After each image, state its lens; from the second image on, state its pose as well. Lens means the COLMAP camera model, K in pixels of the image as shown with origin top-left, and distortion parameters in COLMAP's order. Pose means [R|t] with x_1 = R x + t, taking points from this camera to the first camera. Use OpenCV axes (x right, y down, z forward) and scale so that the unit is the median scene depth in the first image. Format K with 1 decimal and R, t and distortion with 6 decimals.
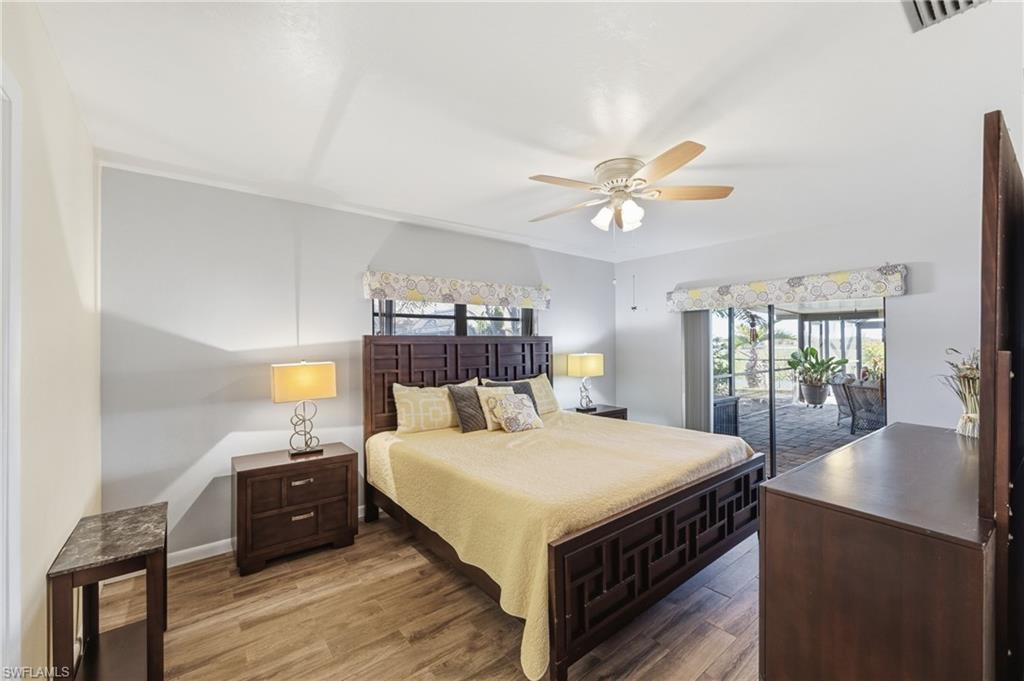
lens RADIAL K [[415.4, 0, 515.4], [0, 415.4, 344.6], [0, 0, 1]] dist [0.000928, 0.000282]
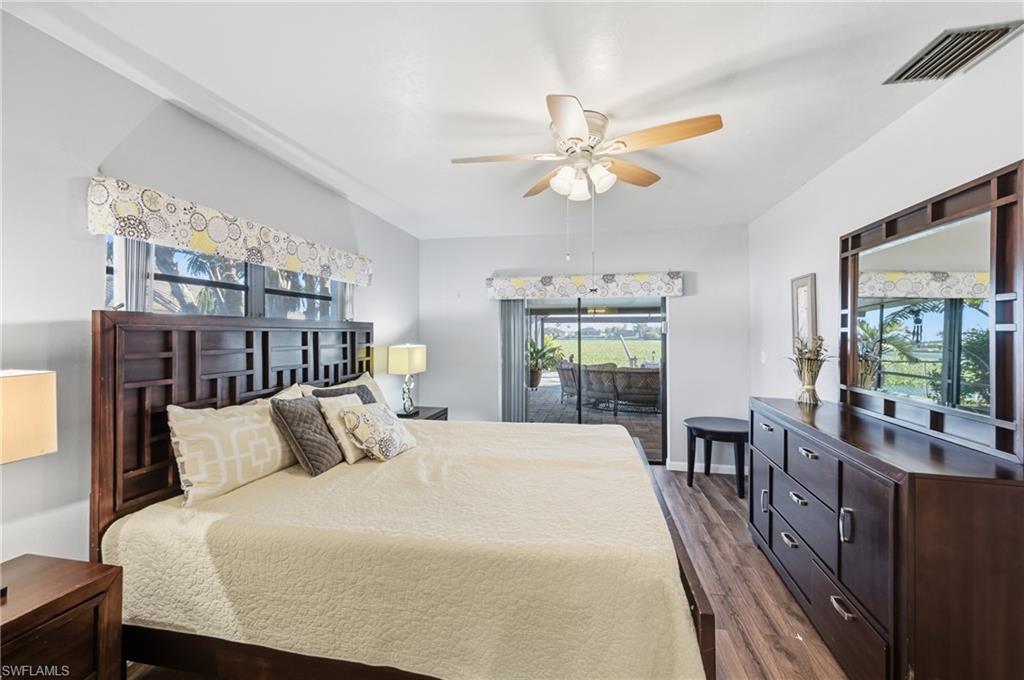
lens RADIAL K [[435.6, 0, 512.2], [0, 435.6, 329.5], [0, 0, 1]] dist [0.002408, 0.000369]
pose [[0.767348, 0.011571, 0.641127, -0.300293], [-0.002644, 0.999886, -0.014881, 0.005002], [-0.641226, 0.009724, 0.767291, 0.296473]]
